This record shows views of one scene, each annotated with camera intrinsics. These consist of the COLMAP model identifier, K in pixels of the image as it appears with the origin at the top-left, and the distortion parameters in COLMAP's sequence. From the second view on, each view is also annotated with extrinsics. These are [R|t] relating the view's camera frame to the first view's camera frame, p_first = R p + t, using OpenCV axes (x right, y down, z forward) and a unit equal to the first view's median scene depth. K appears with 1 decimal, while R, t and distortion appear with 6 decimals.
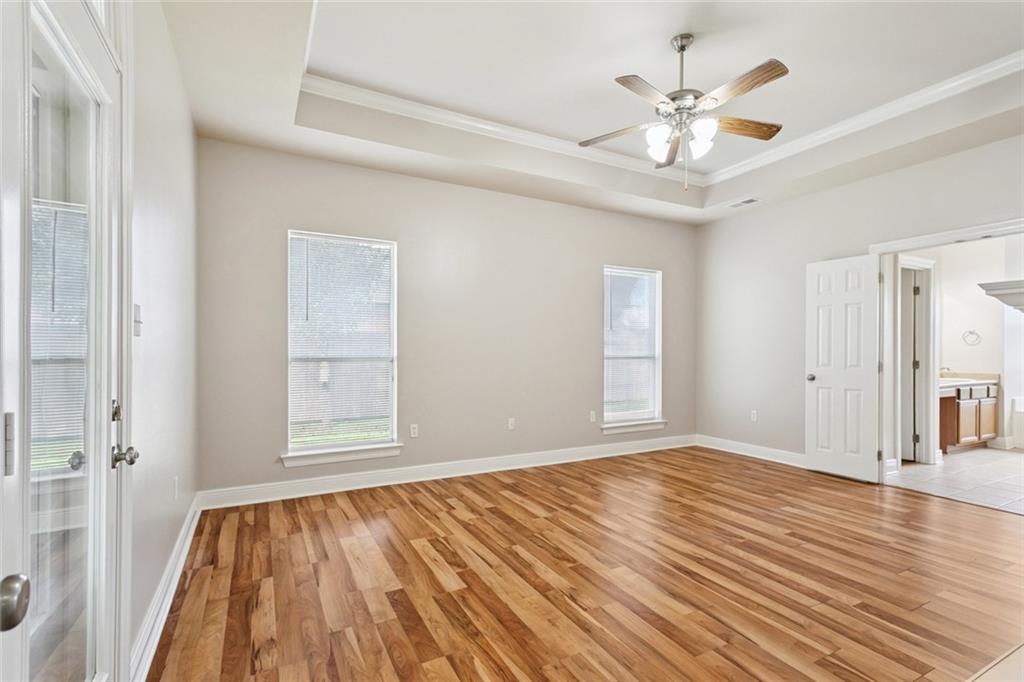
lens RADIAL K [[490.2, 0, 513.0], [0, 490.2, 354.3], [0, 0, 1]] dist [0.003912, 0.000311]
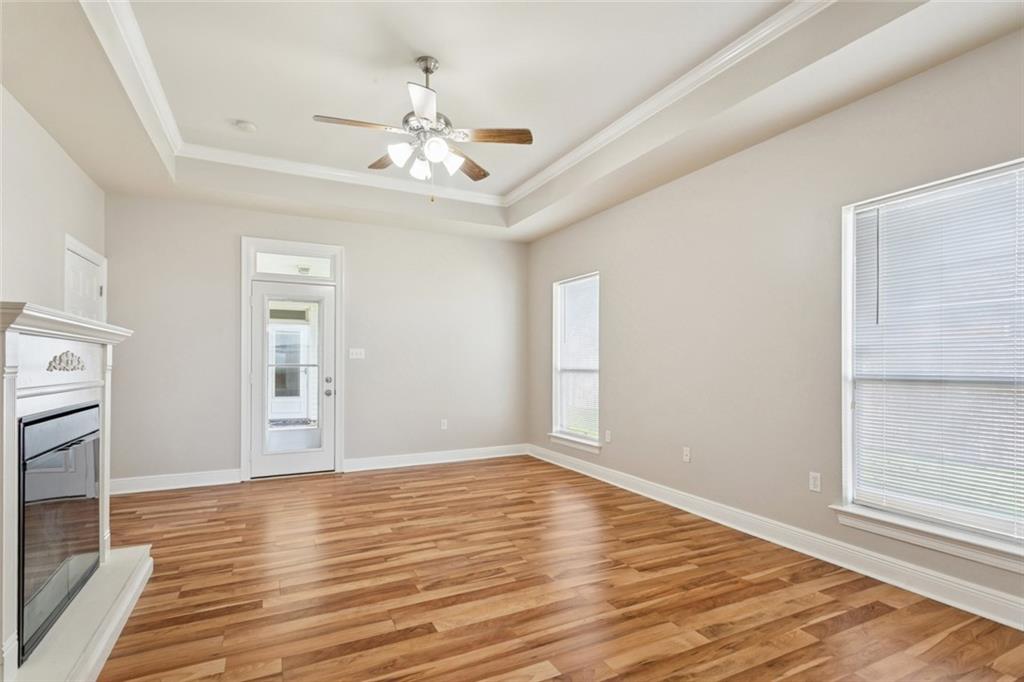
lens RADIAL K [[490.2, 0, 513.0], [0, 490.2, 354.3], [0, 0, 1]] dist [0.003912, 0.000311]
pose [[-0.035562, -0.014069, -0.999268, 1.166265], [-0.007015, 0.999880, -0.013828, -0.015267], [0.999343, 0.006518, -0.035656, 1.048990]]
